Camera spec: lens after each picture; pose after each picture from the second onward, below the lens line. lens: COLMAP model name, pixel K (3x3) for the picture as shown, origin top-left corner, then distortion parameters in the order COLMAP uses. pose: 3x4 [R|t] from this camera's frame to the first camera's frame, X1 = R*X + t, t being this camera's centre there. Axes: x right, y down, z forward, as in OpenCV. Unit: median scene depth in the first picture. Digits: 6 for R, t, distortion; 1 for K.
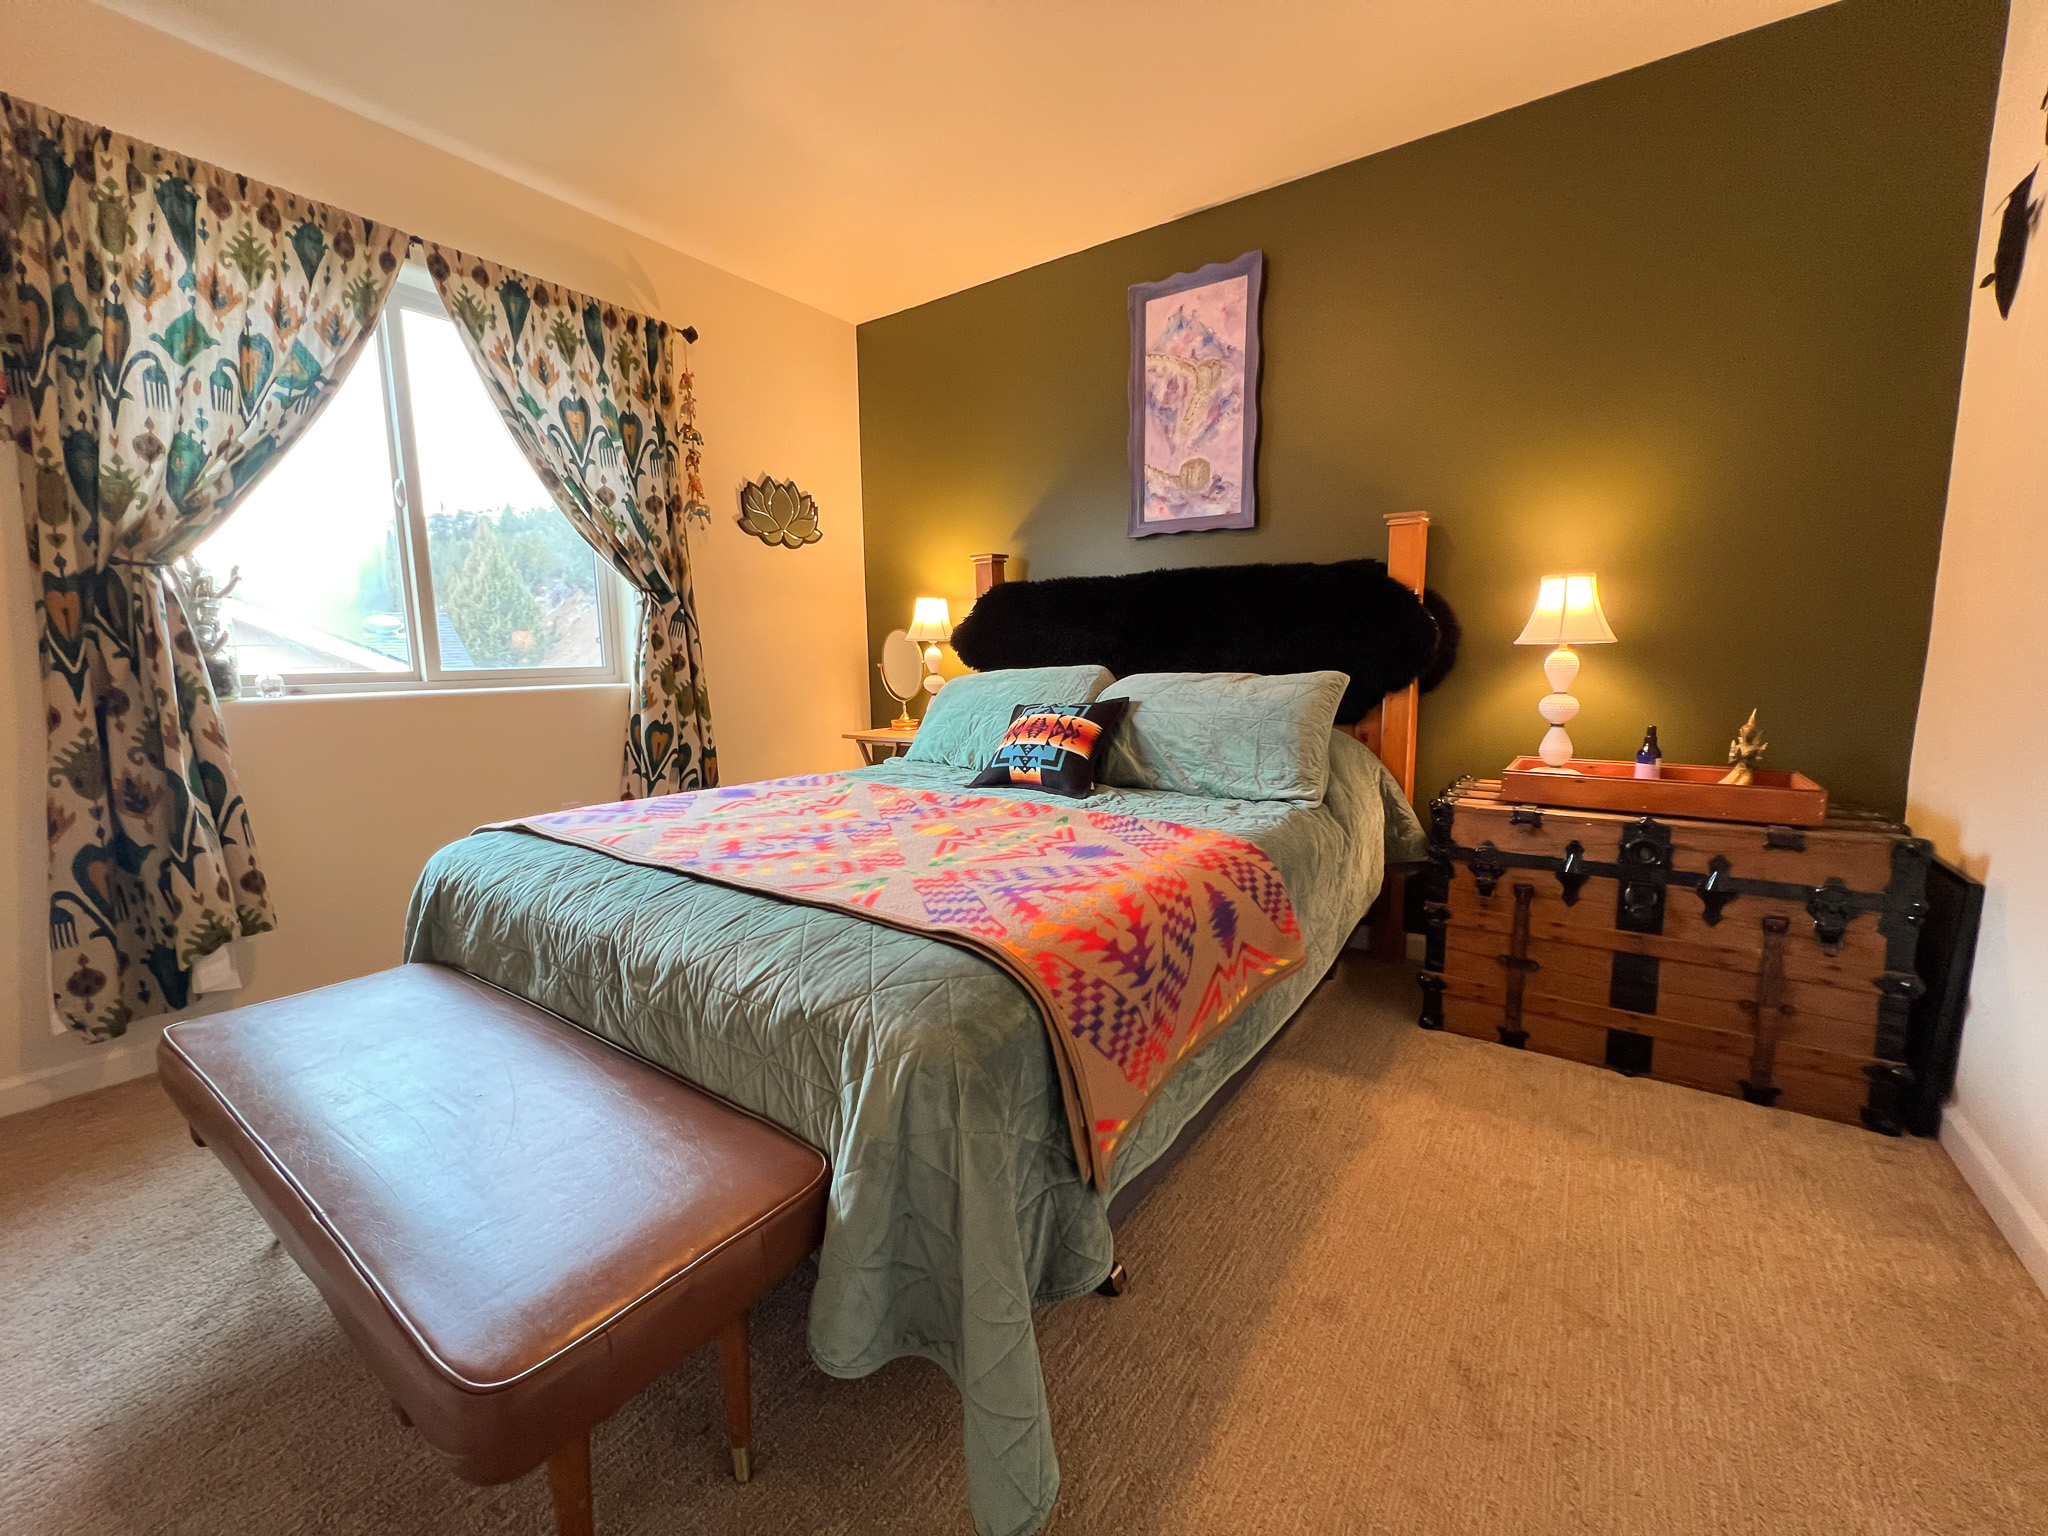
lens RADIAL K [[813.6, 0, 1024.6], [0, 813.6, 766.0], [0, 0, 1]] dist [-0.000402, -0.000051]
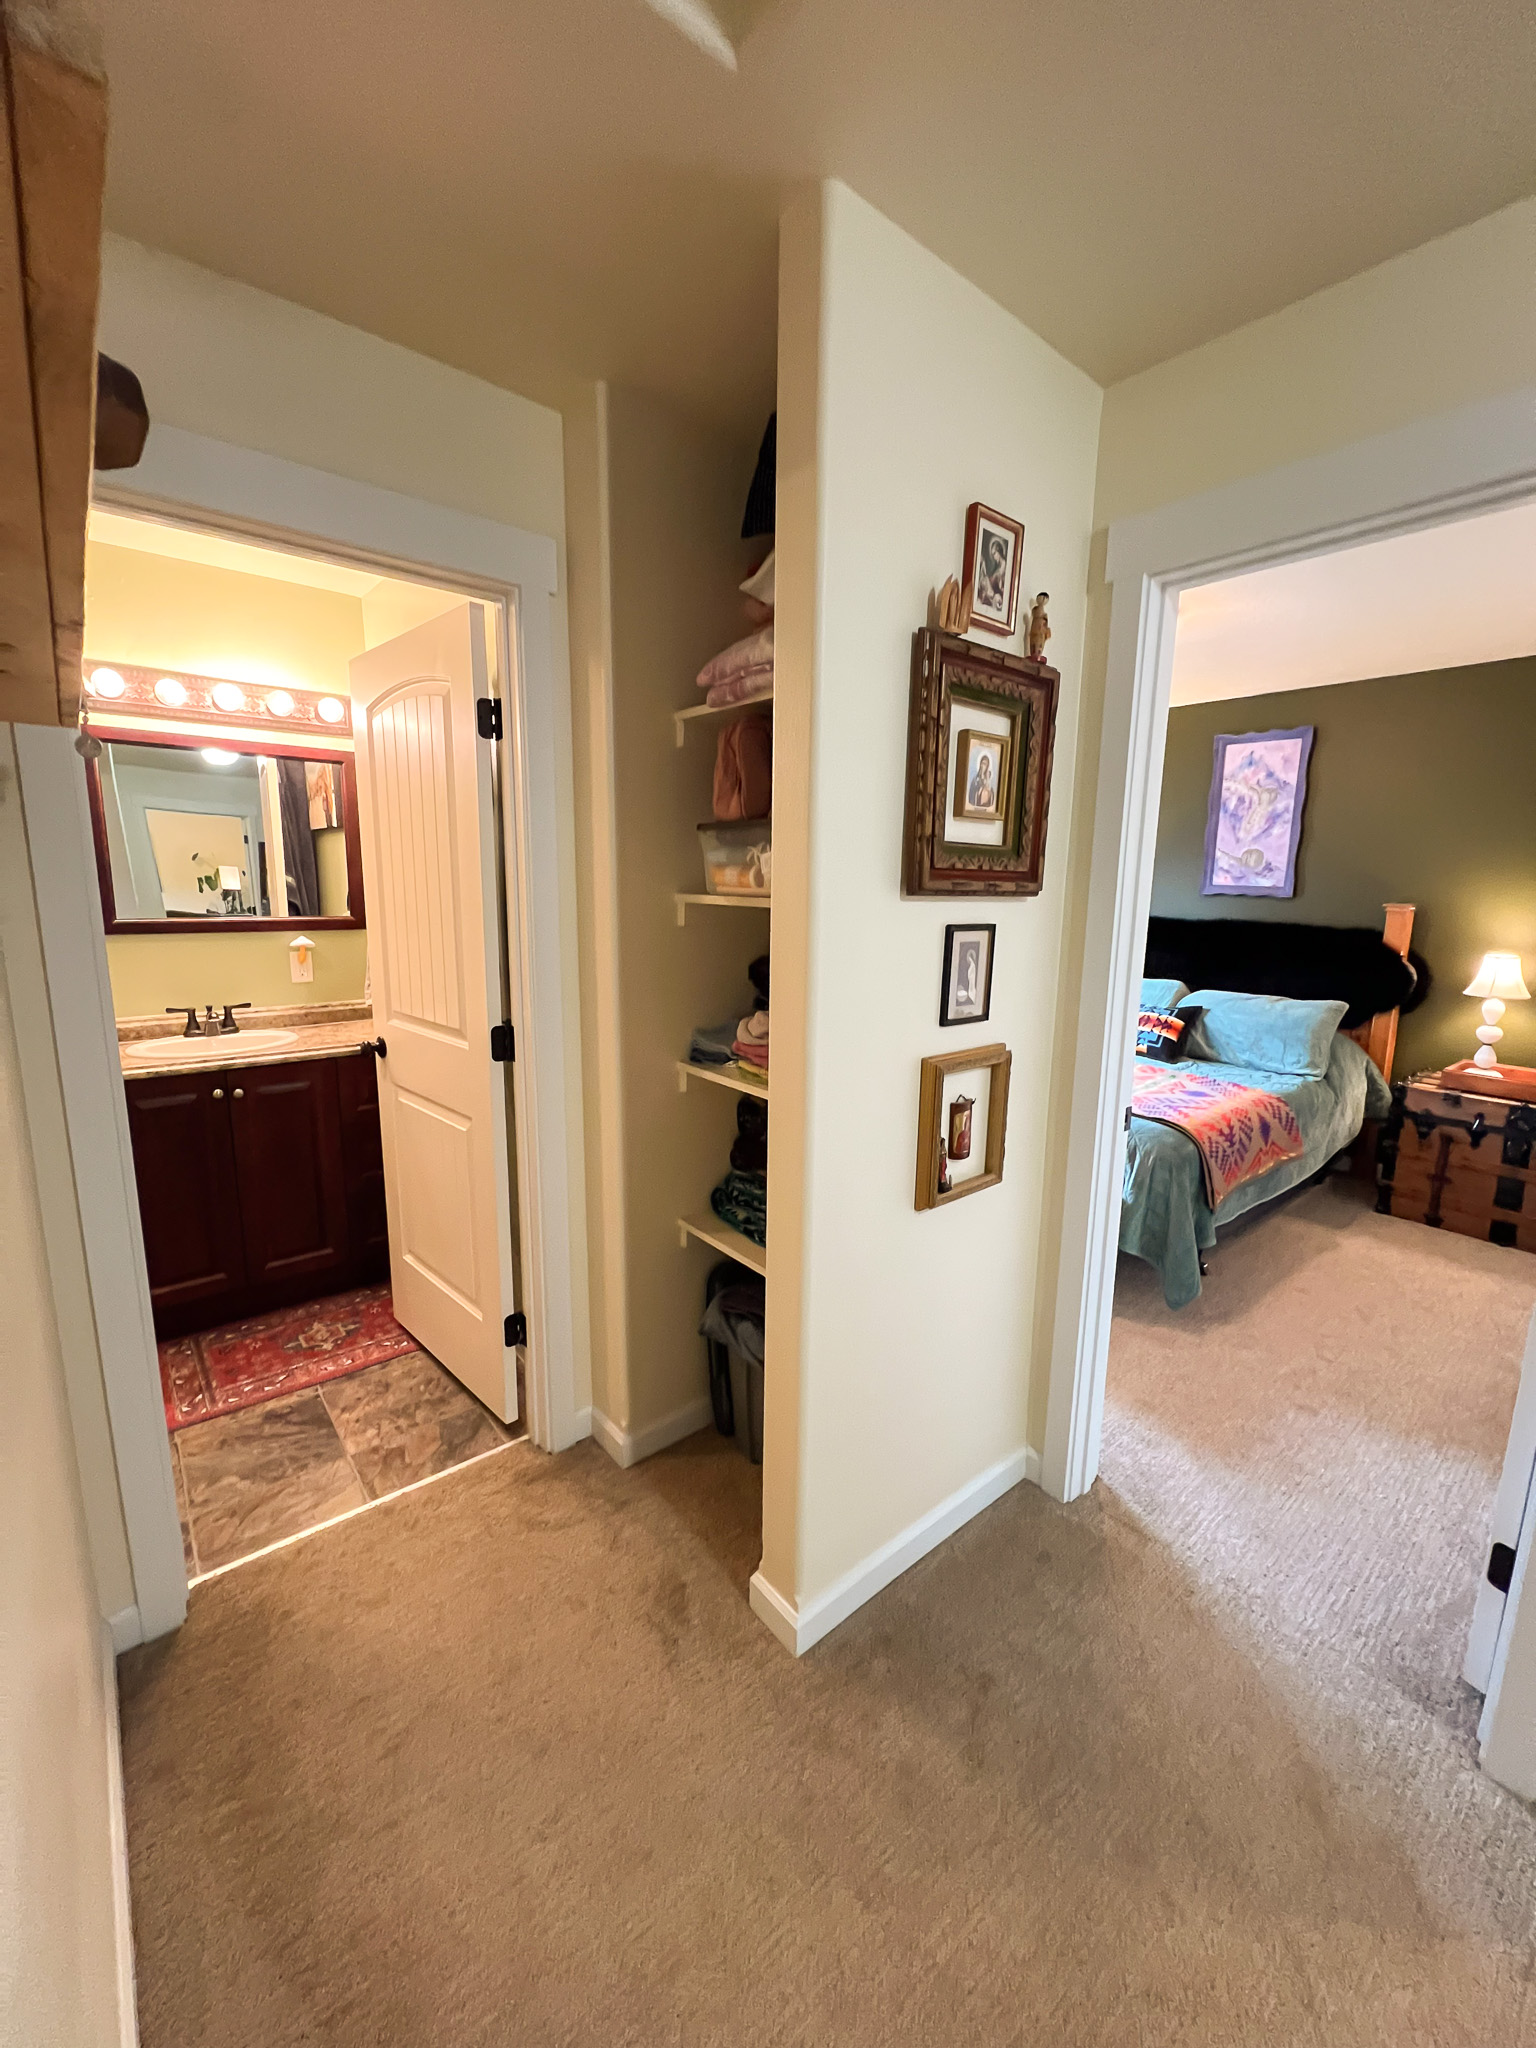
lens RADIAL K [[821.9, 0, 767.4], [0, 821.9, 1021.8], [0, 0, 1]] dist [-0.003966, 0.000148]
pose [[0.963715, 0.071861, -0.257078, -0.342480], [-0.061916, 0.996994, 0.046585, -0.083852], [0.259653, -0.028978, 0.965267, -1.013121]]
